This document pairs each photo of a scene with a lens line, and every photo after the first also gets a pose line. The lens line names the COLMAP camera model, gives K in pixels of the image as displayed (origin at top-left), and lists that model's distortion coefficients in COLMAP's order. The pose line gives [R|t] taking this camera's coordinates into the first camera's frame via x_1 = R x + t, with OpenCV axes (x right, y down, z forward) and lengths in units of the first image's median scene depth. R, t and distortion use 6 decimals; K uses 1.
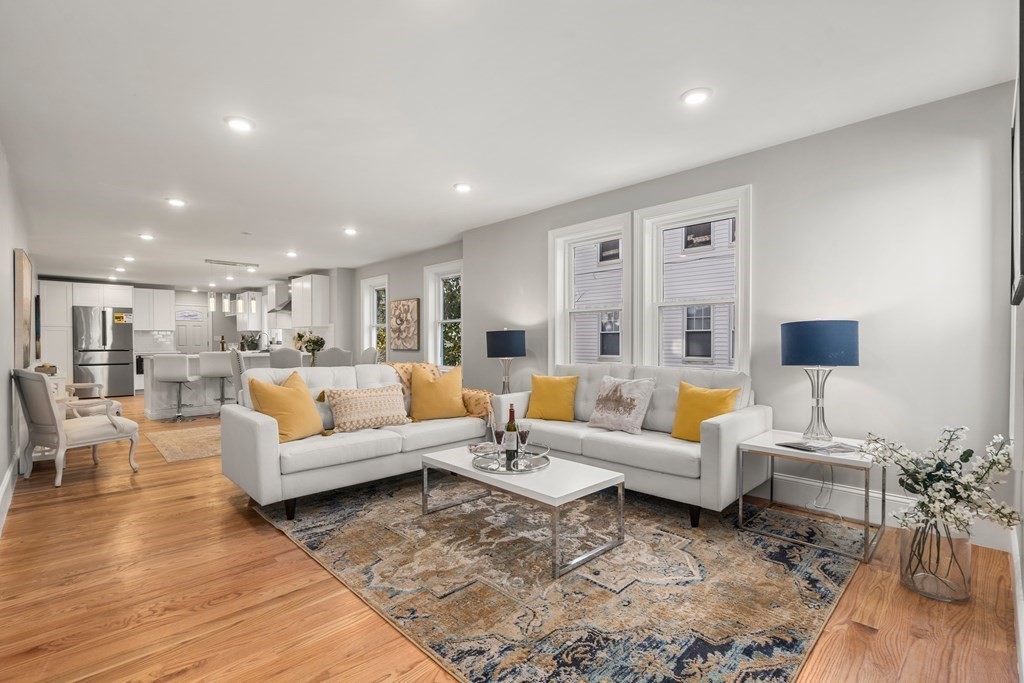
lens RADIAL K [[464.1, 0, 504.7], [0, 464.1, 348.7], [0, 0, 1]] dist [-0.002561, 0.000373]
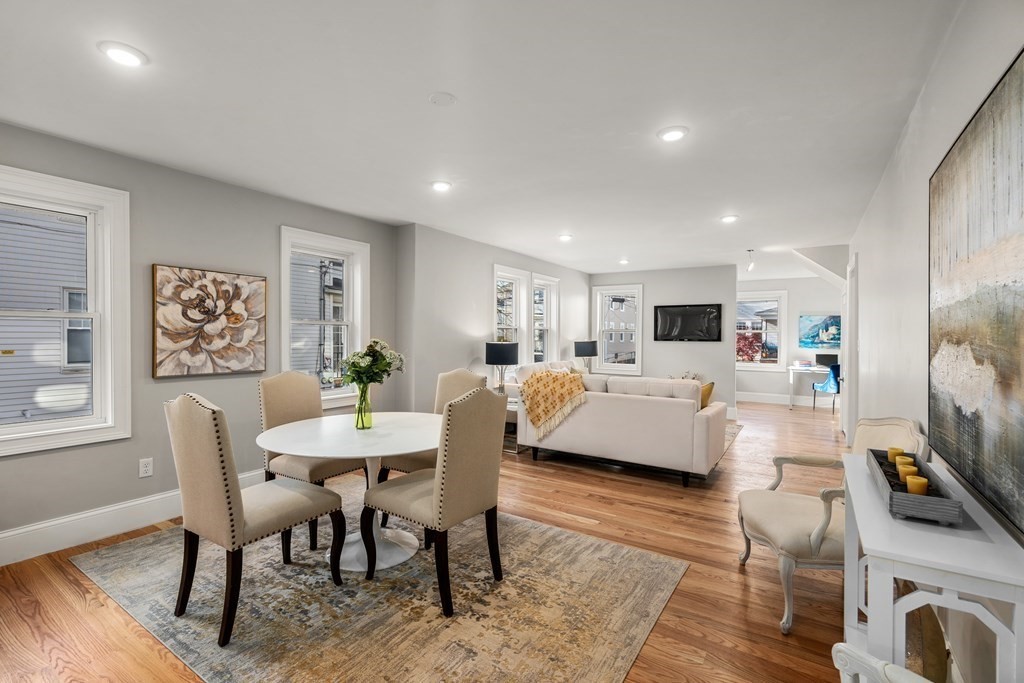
lens RADIAL K [[462.0, 0, 505.5], [0, 462.0, 341.0], [0, 0, 1]] dist [-0.001525, 0.000338]
pose [[-0.224661, -0.009853, 0.974387, -0.727543], [0.006985, 0.999907, 0.011721, -0.034945], [-0.974412, 0.009439, -0.224571, 0.788476]]
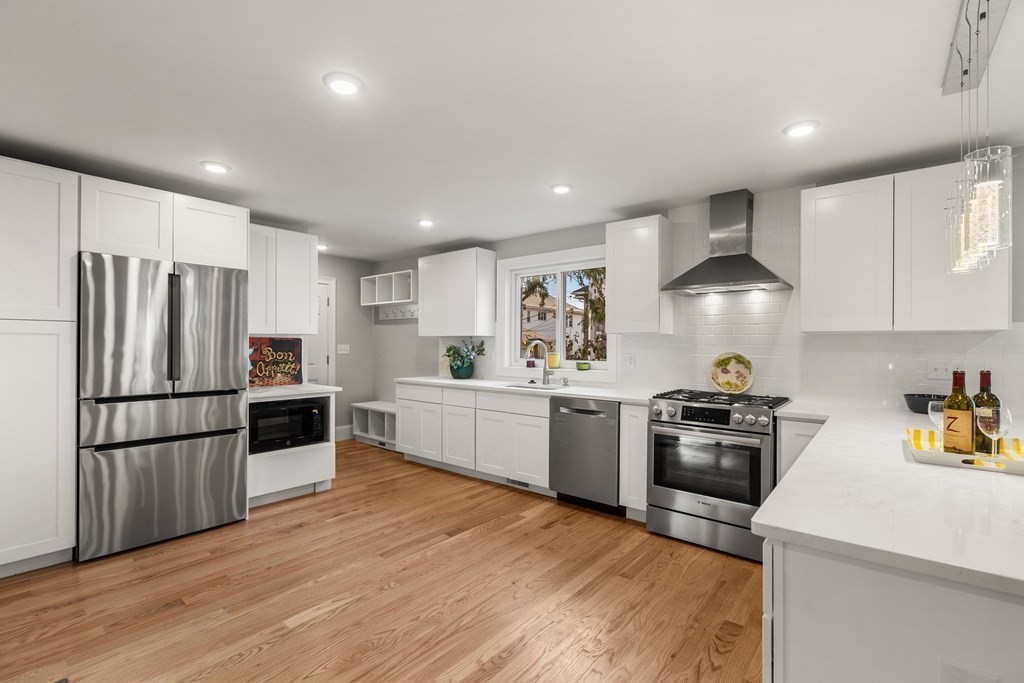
lens RADIAL K [[463.0, 0, 507.5], [0, 463.0, 346.8], [0, 0, 1]] dist [-0.002673, 0.000433]
pose [[0.993733, 0.008007, 0.111491, -0.852272], [-0.007090, 0.999938, -0.008616, -0.037750], [-0.111553, 0.007771, 0.993728, 0.831444]]
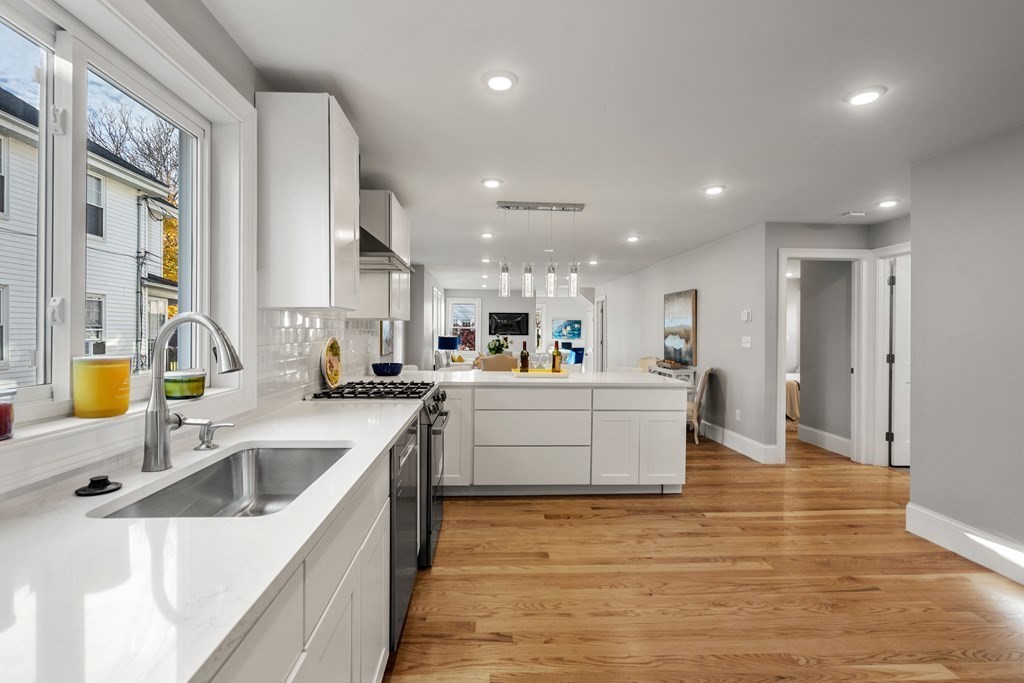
lens RADIAL K [[475.1, 0, 508.3], [0, 475.1, 328.5], [0, 0, 1]] dist [0.000566, 0.001079]
pose [[-0.757326, 0.002515, 0.653032, -0.946197], [0.003948, 0.999992, 0.000727, -0.045093], [-0.653025, 0.003128, -0.757330, 1.486391]]
